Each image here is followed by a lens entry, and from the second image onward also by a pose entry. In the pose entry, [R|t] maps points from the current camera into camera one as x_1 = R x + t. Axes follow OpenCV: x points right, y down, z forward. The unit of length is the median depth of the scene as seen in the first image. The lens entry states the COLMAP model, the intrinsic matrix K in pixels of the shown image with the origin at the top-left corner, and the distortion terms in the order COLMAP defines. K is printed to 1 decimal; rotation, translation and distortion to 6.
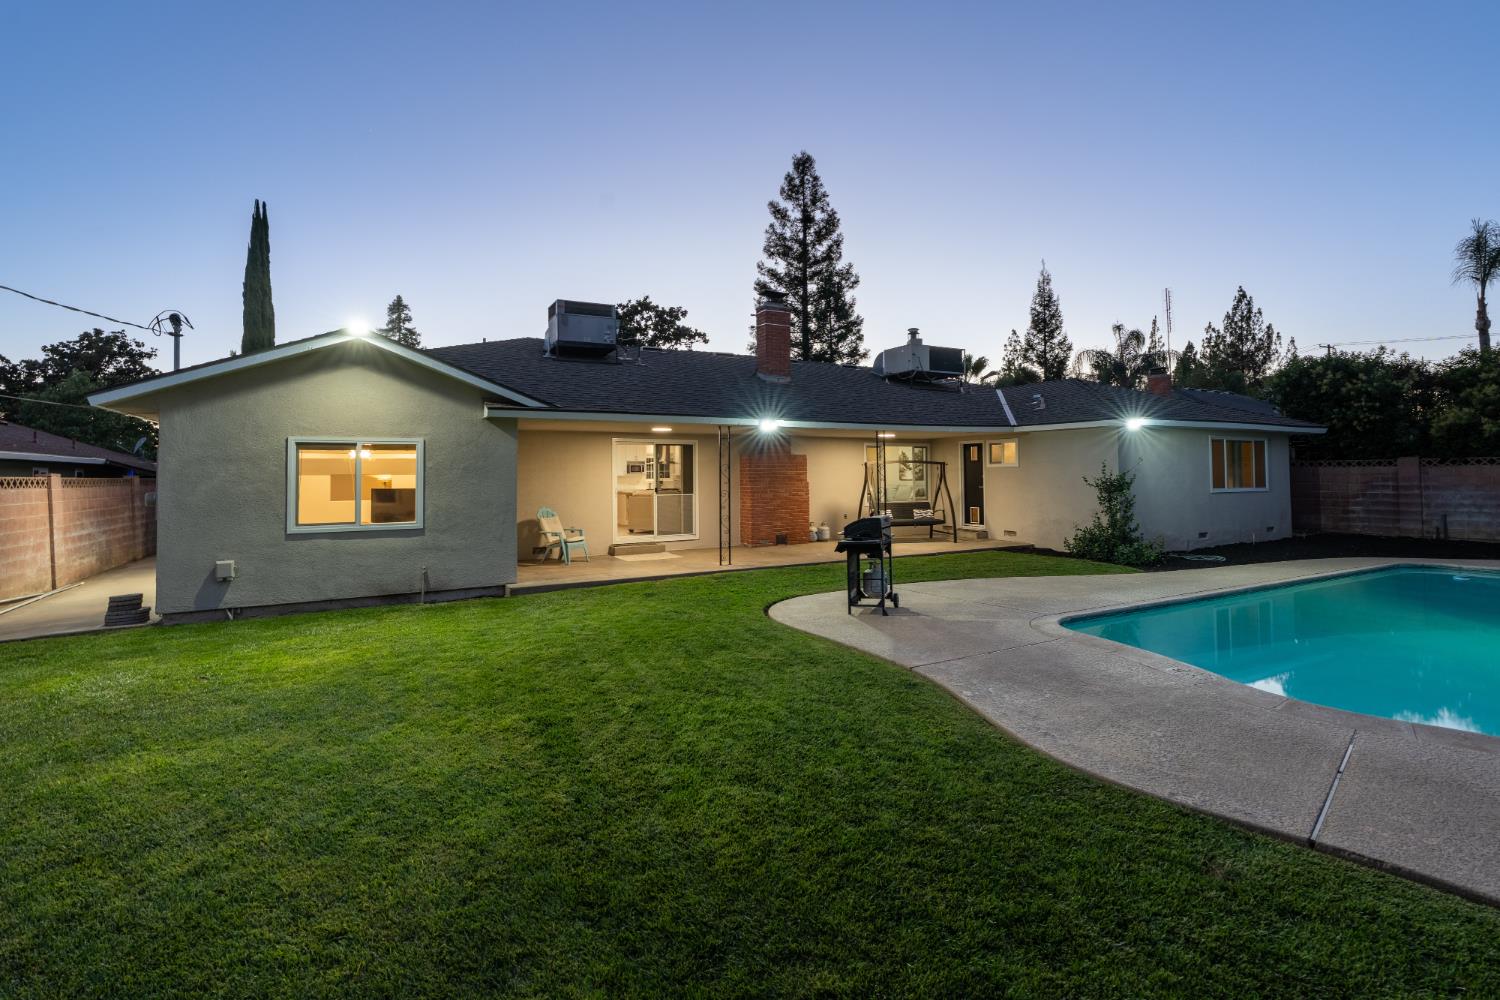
lens RADIAL K [[701.0, 0, 763.3], [0, 701.0, 446.4], [0, 0, 1]] dist [-0.006240, 0.005055]
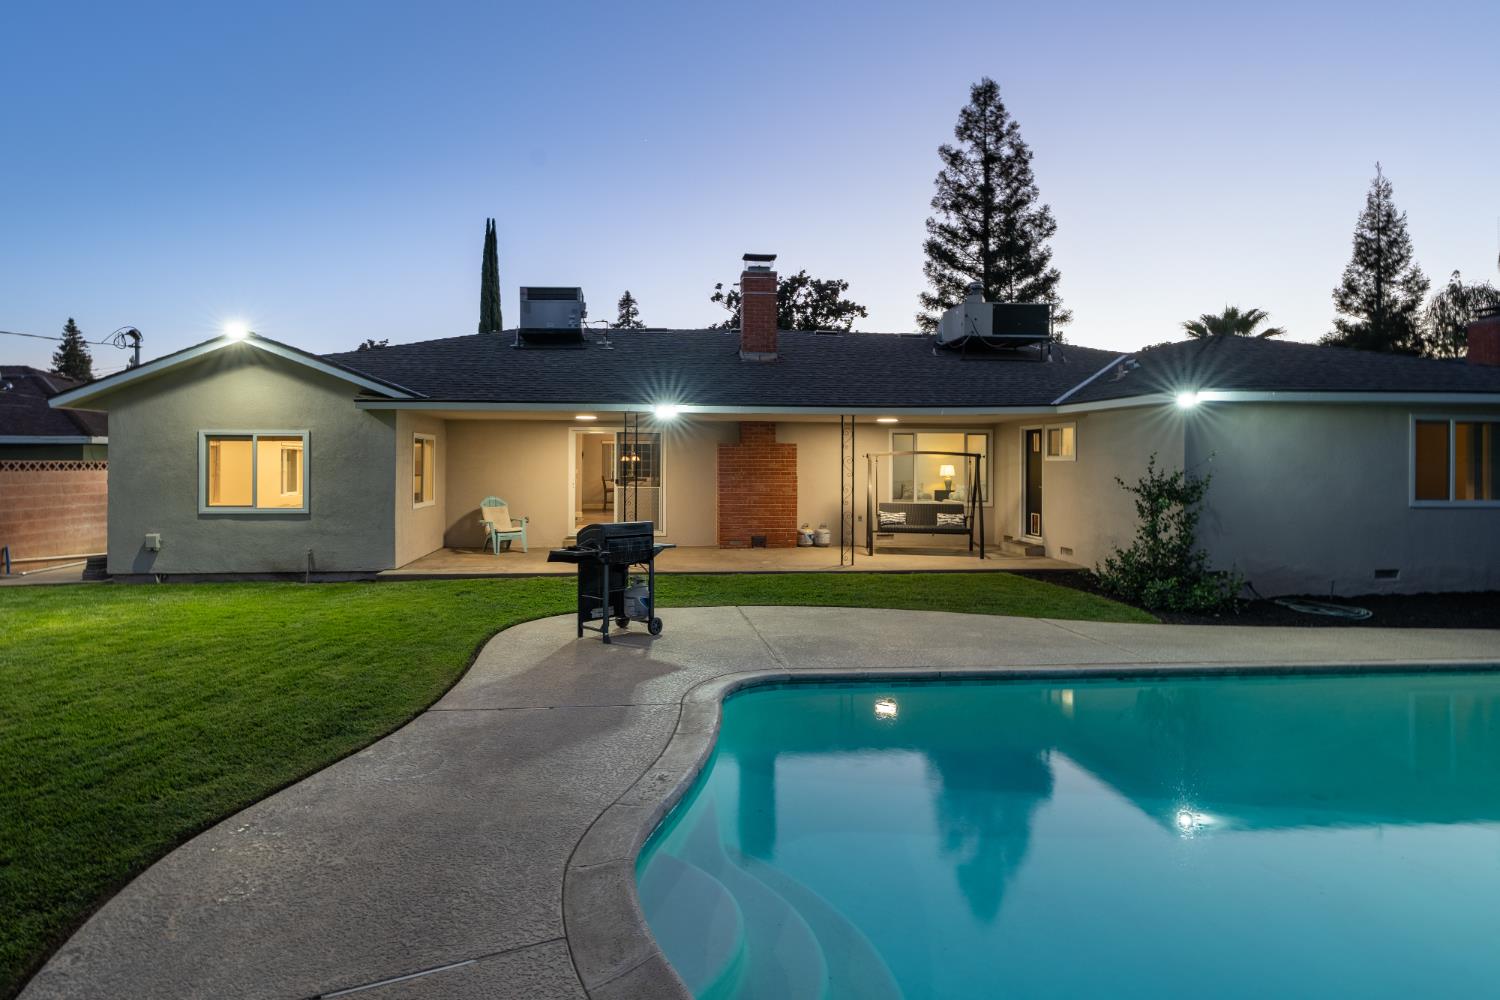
lens RADIAL K [[736.3, 0, 702.5], [0, 736.3, 453.2], [0, 0, 1]] dist [-0.001990, 0.000689]
pose [[0.907371, 0.007432, -0.420266, 0.307969], [0.005037, 0.999580, 0.028552, -0.002856], [0.420301, -0.028024, 0.906952, 0.130178]]
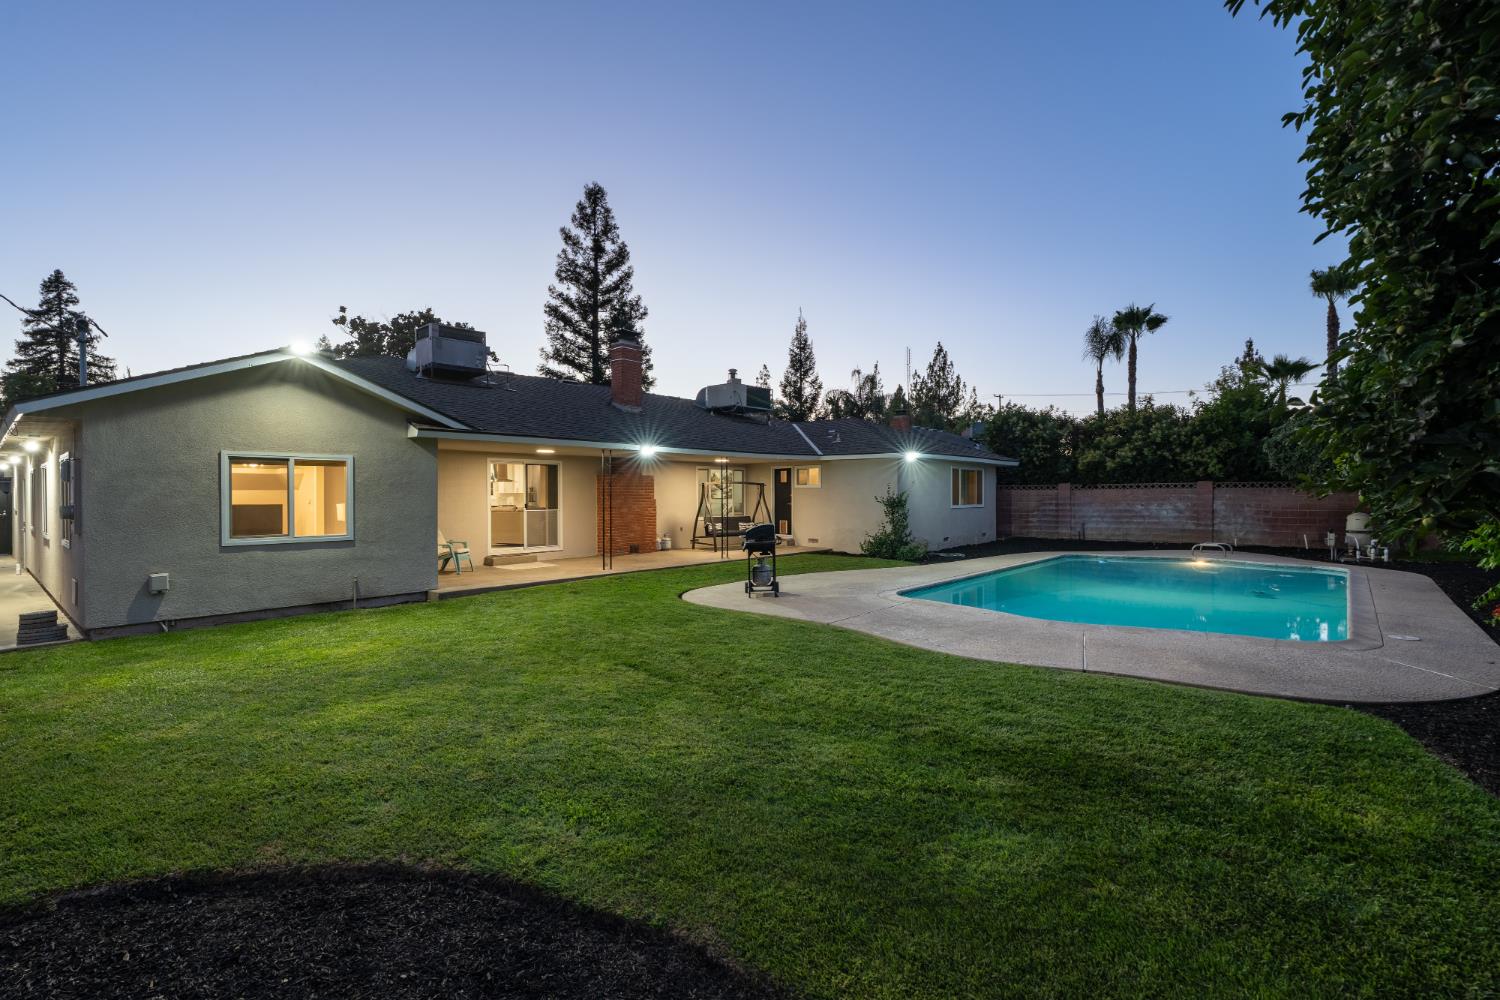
lens RADIAL K [[681.0, 0, 750.9], [0, 681.0, 487.4], [0, 0, 1]] dist [-0.001592, 0.000642]
pose [[0.941978, 0.009283, 0.335545, -0.150972], [-0.019132, 0.999477, 0.026059, -0.000810], [-0.335128, -0.030967, 0.941664, -0.099162]]
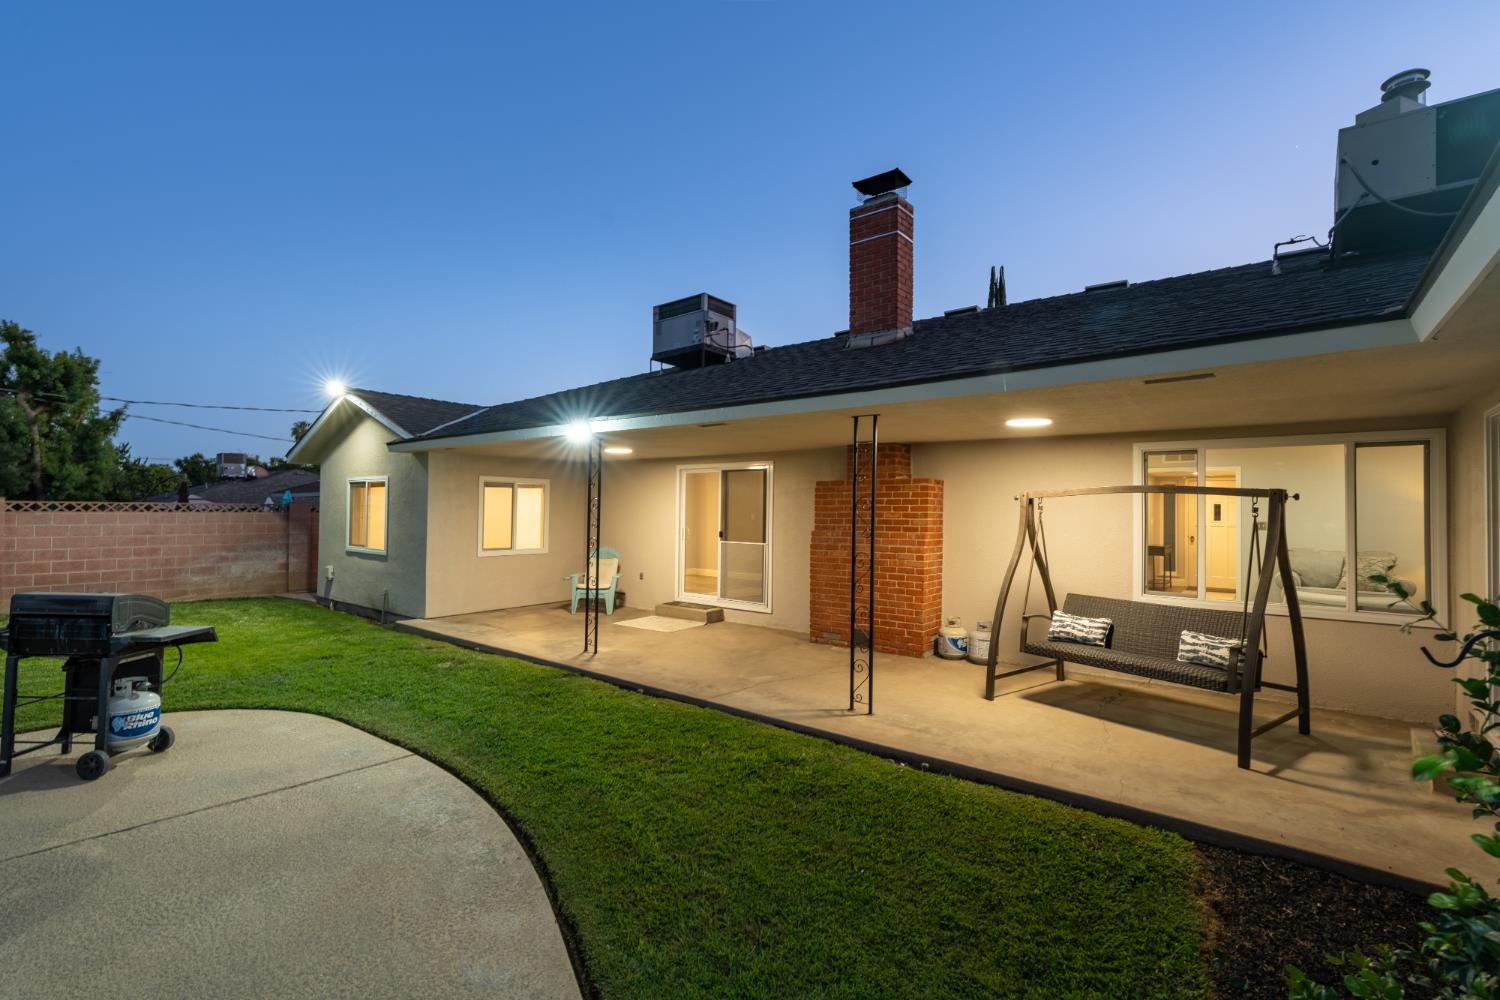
lens RADIAL K [[673.2, 0, 748.1], [0, 673.2, 496.0], [0, 0, 1]] dist [-0.003507, 0.001162]
pose [[0.366139, -0.007044, -0.930534, 0.419640], [0.023924, 0.999712, 0.001846, 0.018592], [0.930253, -0.022938, 0.366202, 0.653840]]
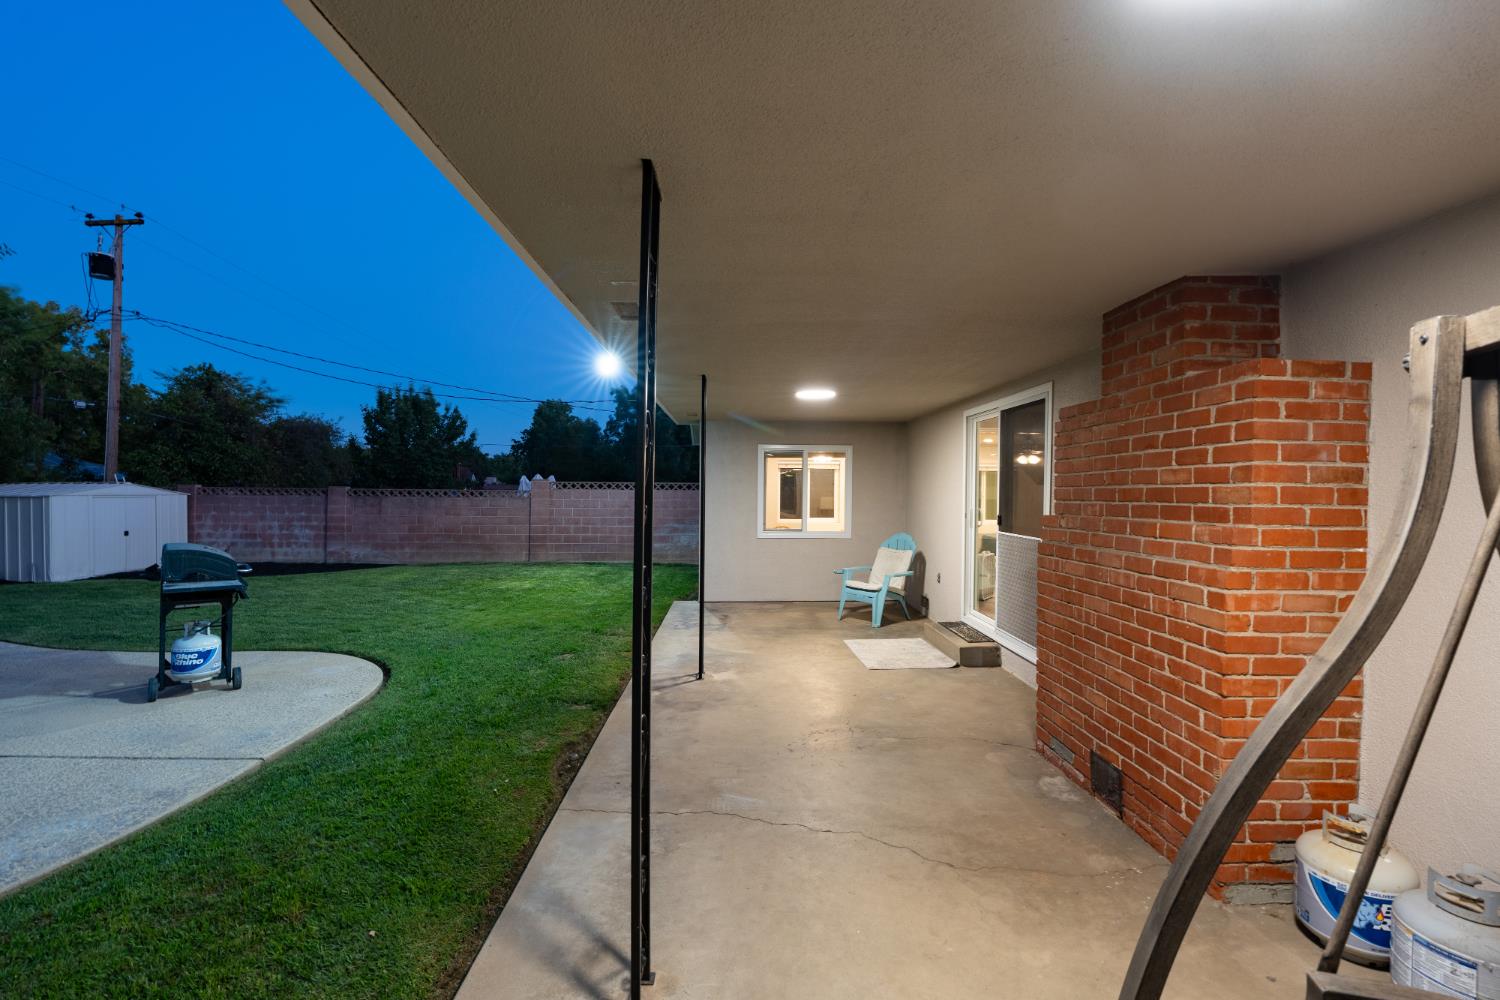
lens RADIAL K [[673.2, 0, 748.1], [0, 673.2, 496.0], [0, 0, 1]] dist [-0.003507, 0.001162]
pose [[-0.478207, 0.015352, -0.878113, 0.232186], [0.033426, 0.999441, -0.000730, 0.036079], [0.877611, -0.029701, -0.478453, 0.895356]]
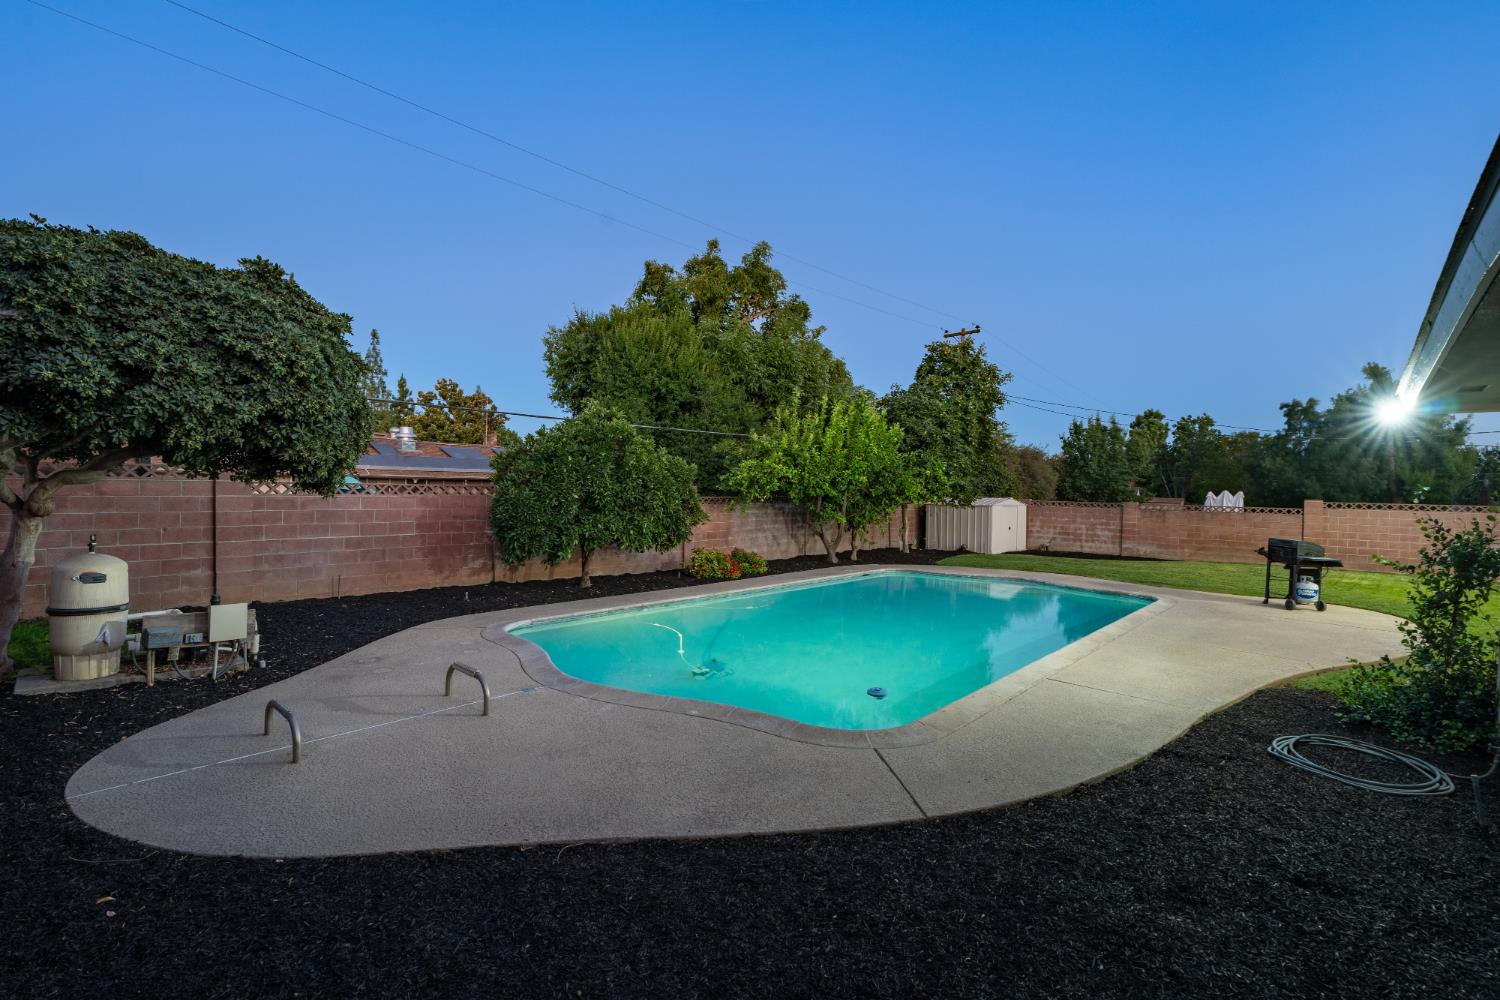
lens RADIAL K [[687.3, 0, 754.2], [0, 687.3, 495.7], [0, 0, 1]] dist [-0.000718, 0.000500]
pose [[-0.942204, -0.007536, -0.334955, 0.808129], [0.000805, 0.999693, -0.024757, 0.023933], [0.335039, -0.023596, -0.941909, 0.970450]]
